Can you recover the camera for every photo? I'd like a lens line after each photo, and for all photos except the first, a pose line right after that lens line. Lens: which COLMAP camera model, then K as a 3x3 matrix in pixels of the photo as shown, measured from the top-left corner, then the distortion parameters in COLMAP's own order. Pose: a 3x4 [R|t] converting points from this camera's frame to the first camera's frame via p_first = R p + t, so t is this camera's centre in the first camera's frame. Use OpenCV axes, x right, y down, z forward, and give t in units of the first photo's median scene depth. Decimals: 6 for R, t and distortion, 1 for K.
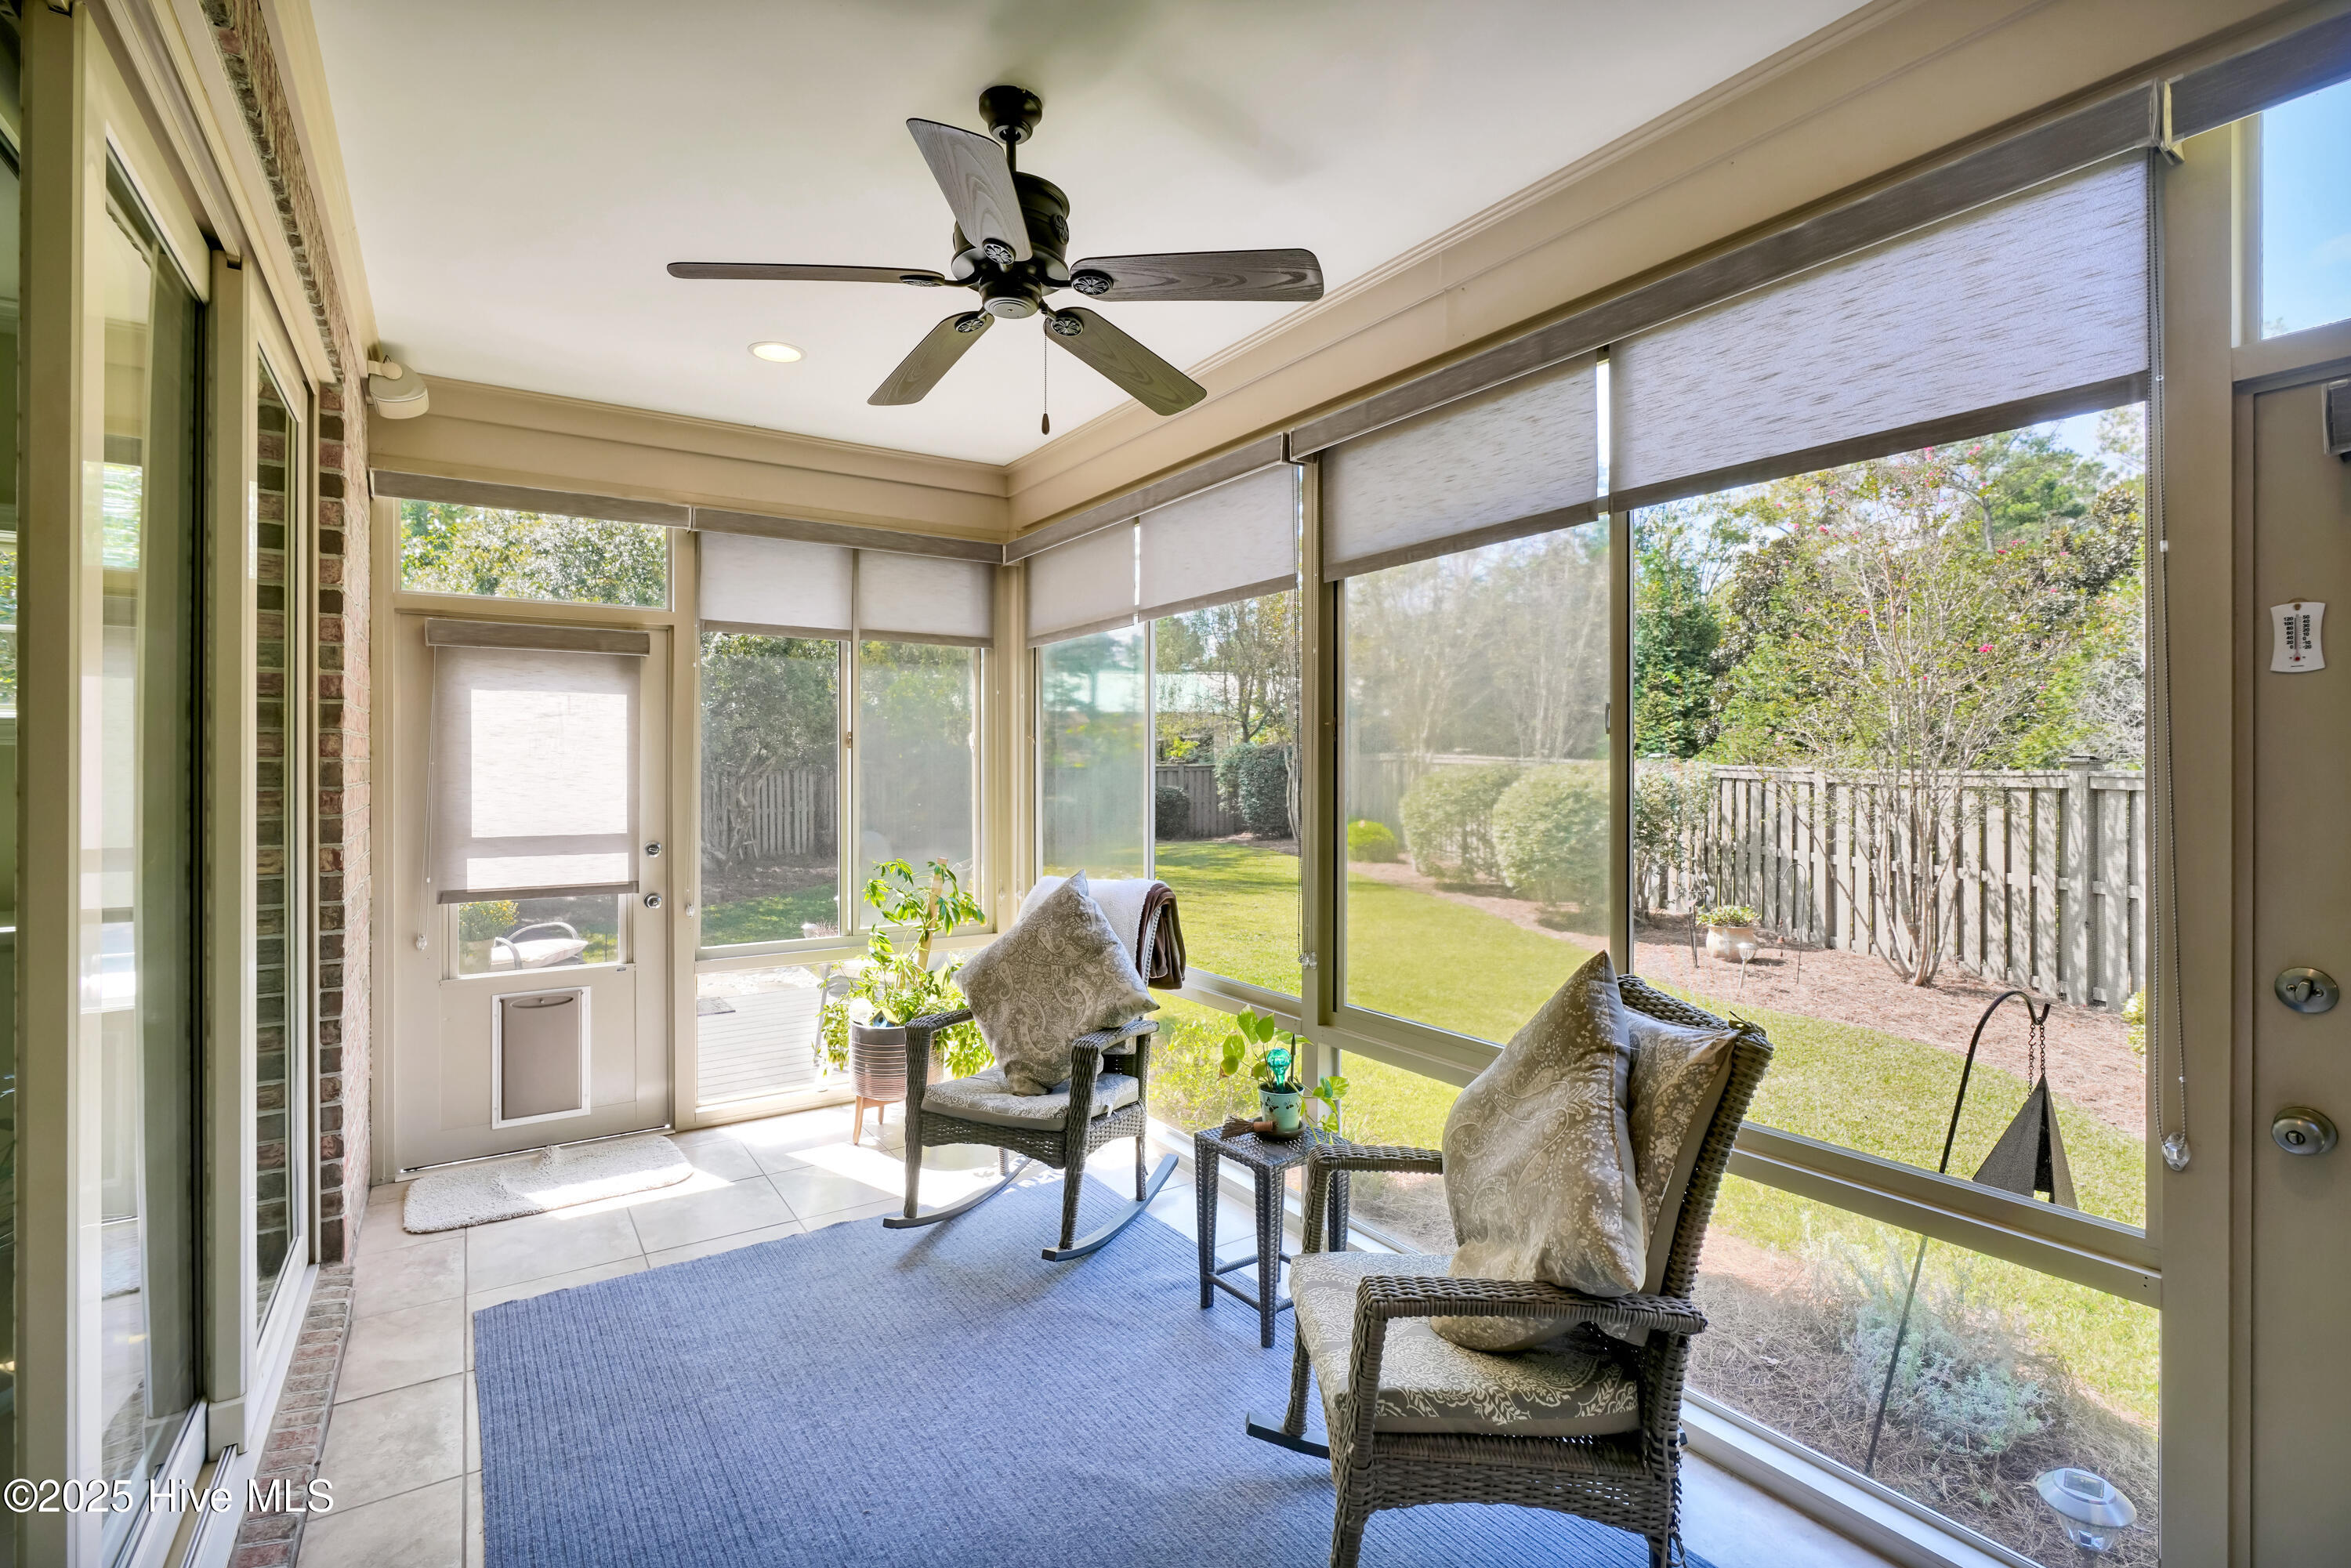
lens RADIAL K [[1074.1, 0, 1171.2], [0, 1074.1, 760.7], [0, 0, 1]] dist [-0.002438, 0.000084]
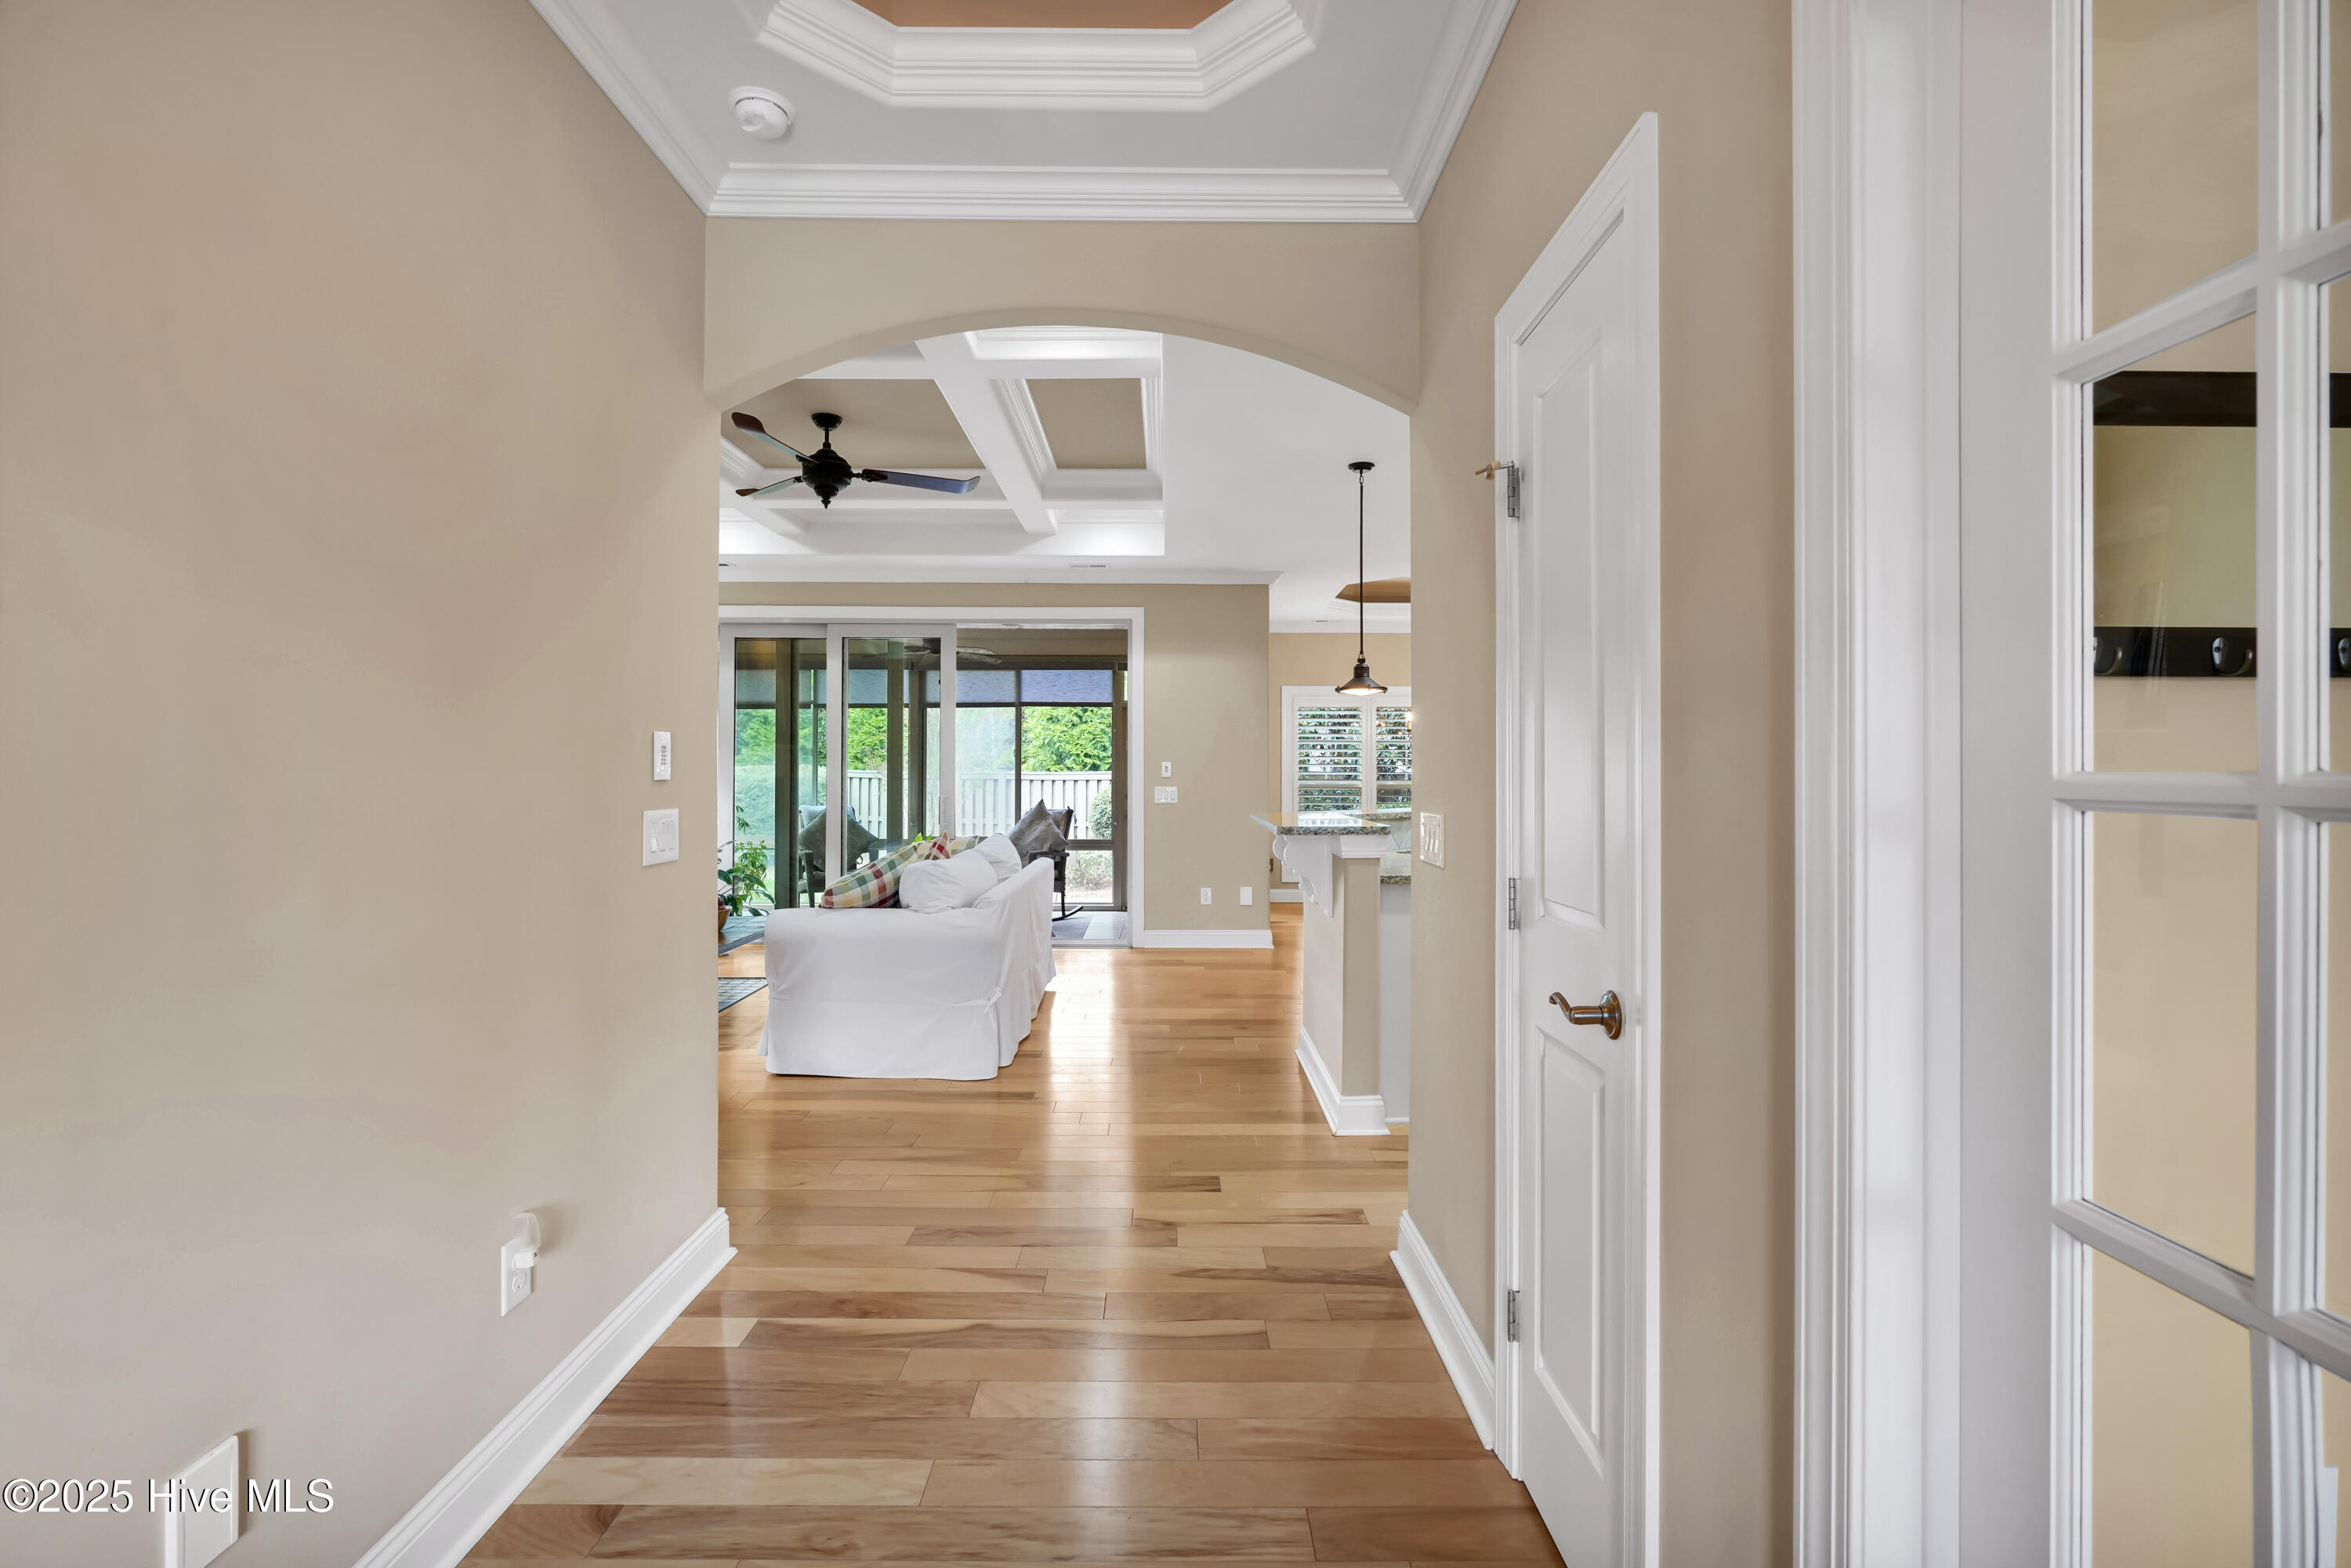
lens RADIAL K [[1074.1, 0, 1171.2], [0, 1074.1, 760.7], [0, 0, 1]] dist [-0.002438, 0.000084]
pose [[0.543707, 0.015858, 0.839125, -3.730467], [-0.009428, 0.999874, -0.012787, 0.050863], [-0.839222, -0.000959, 0.543788, -2.423381]]
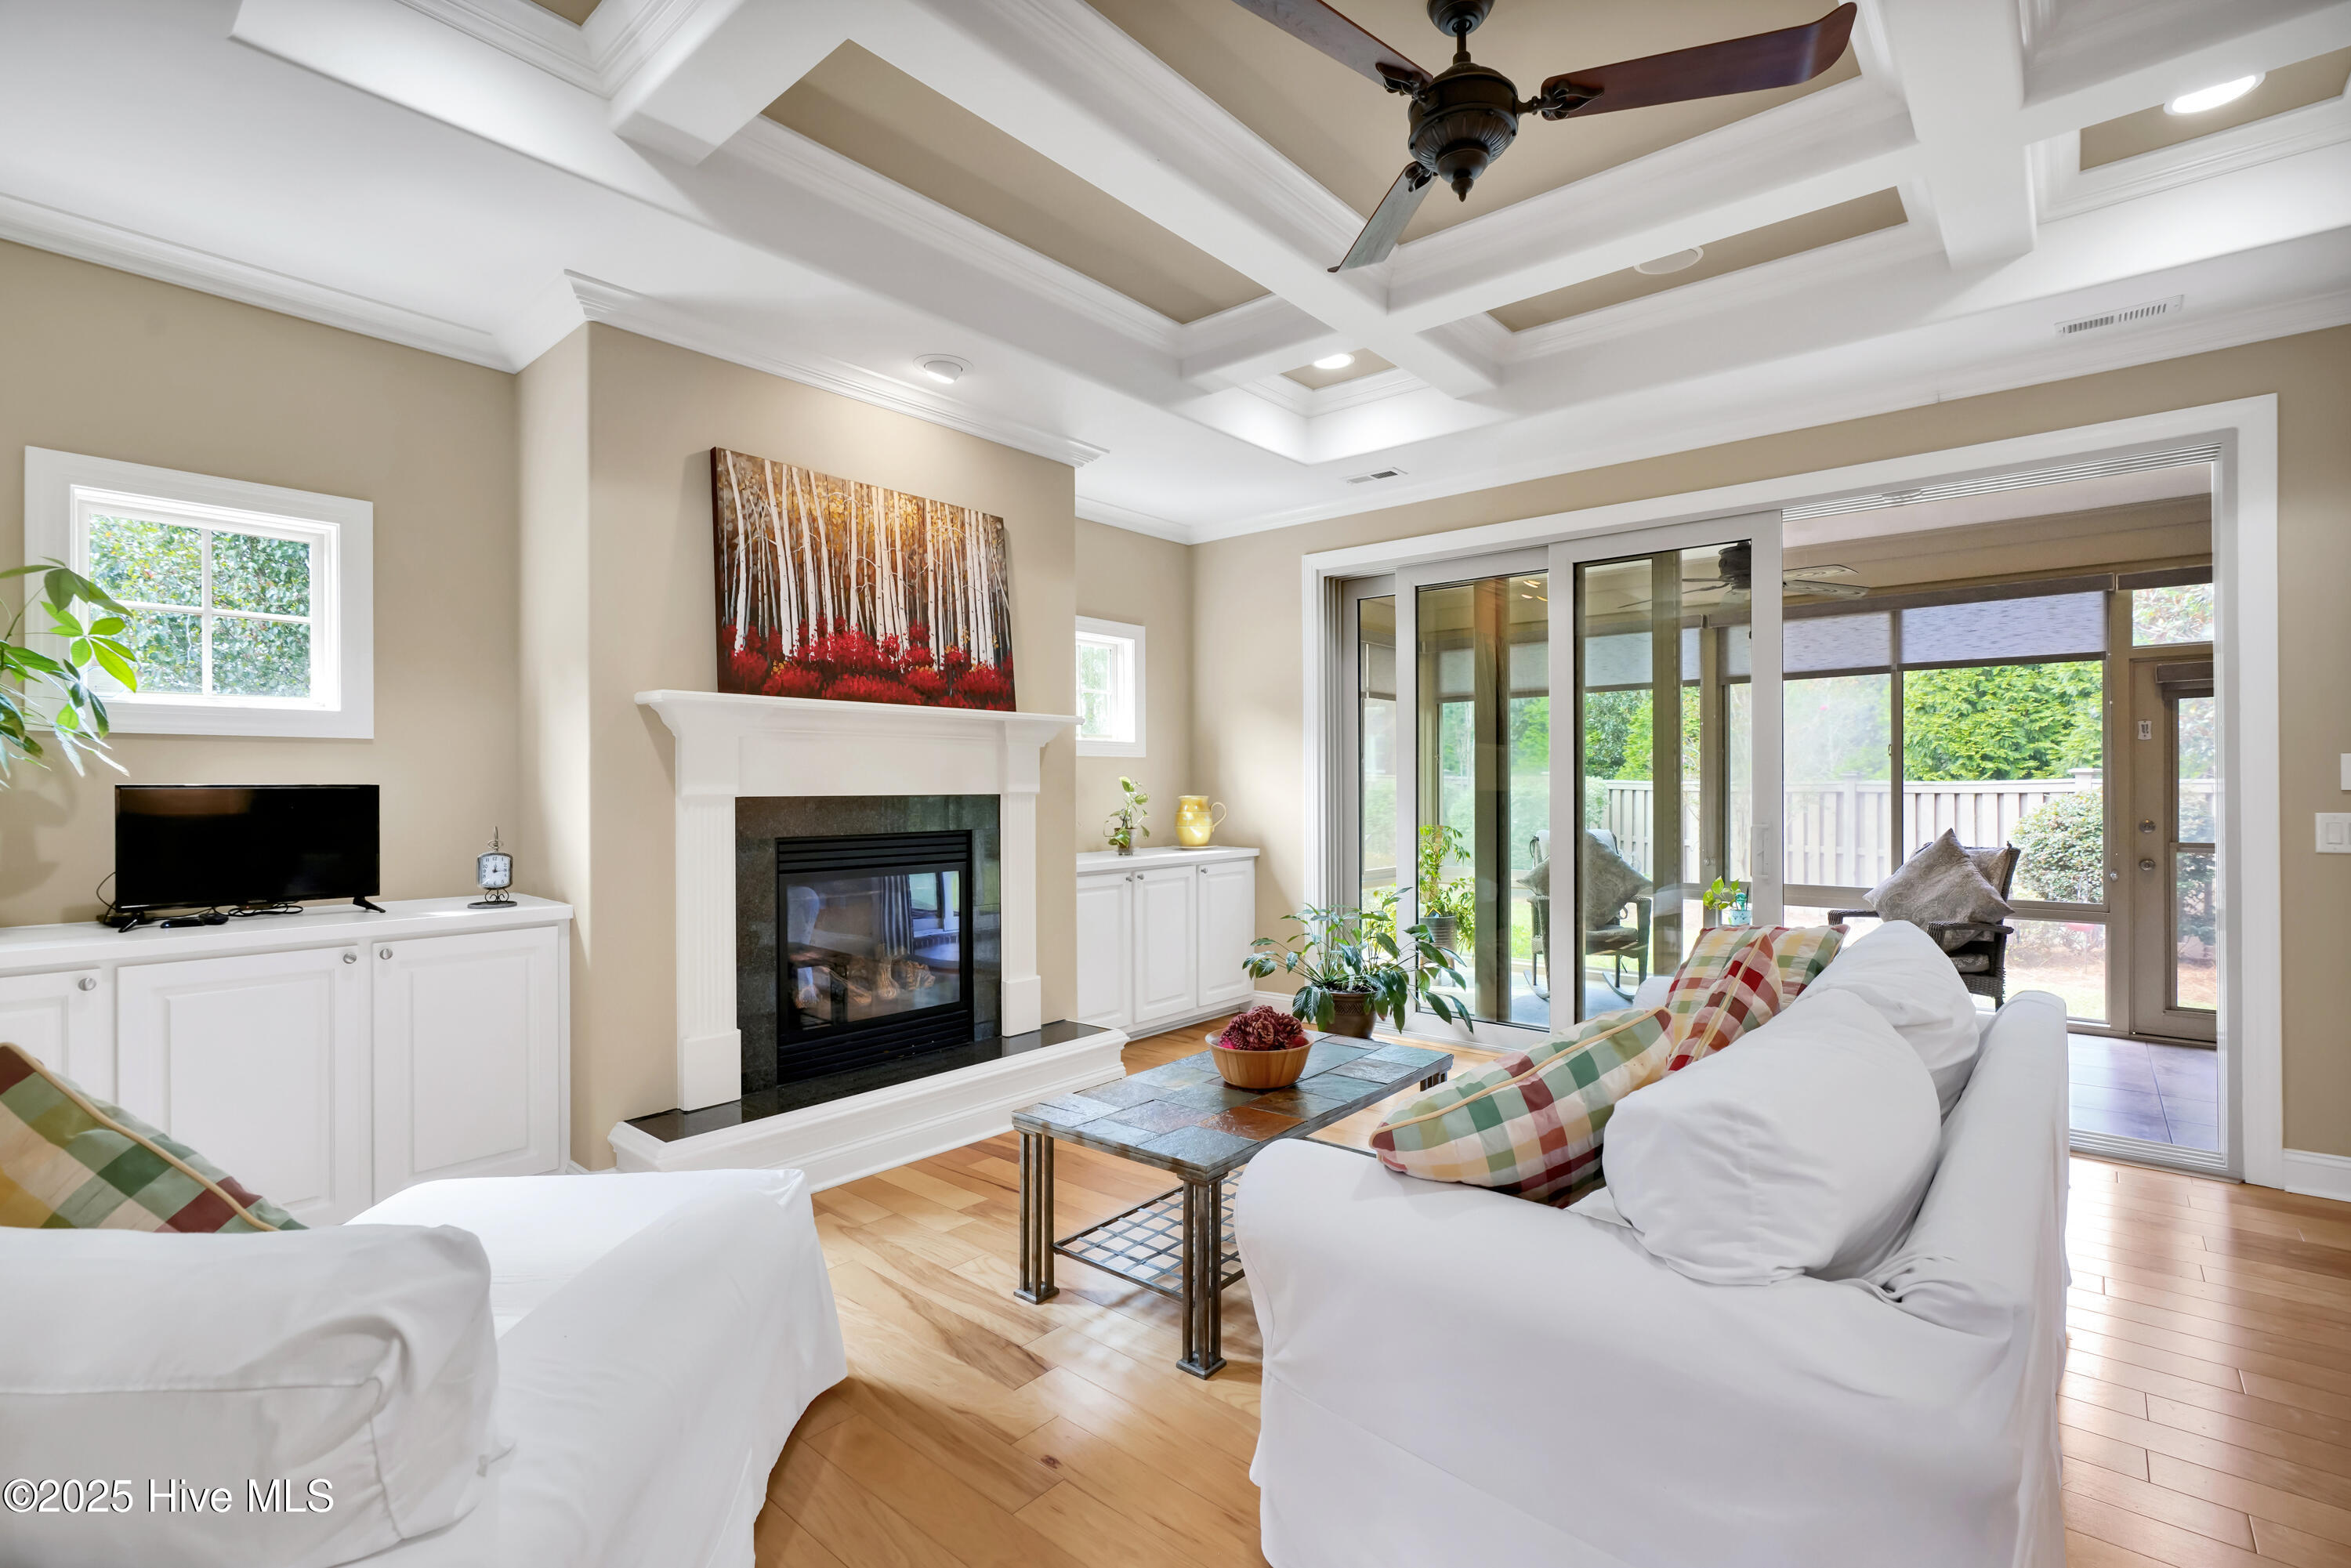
lens RADIAL K [[1055.9, 0, 1171.4], [0, 1055.9, 790.3], [0, 0, 1]] dist [-0.008059, 0.000348]
pose [[0.961396, -0.001543, 0.275163, -2.552245], [-0.000190, 0.999980, 0.006271, 0.054300], [-0.275168, -0.006081, 0.961377, -1.246913]]
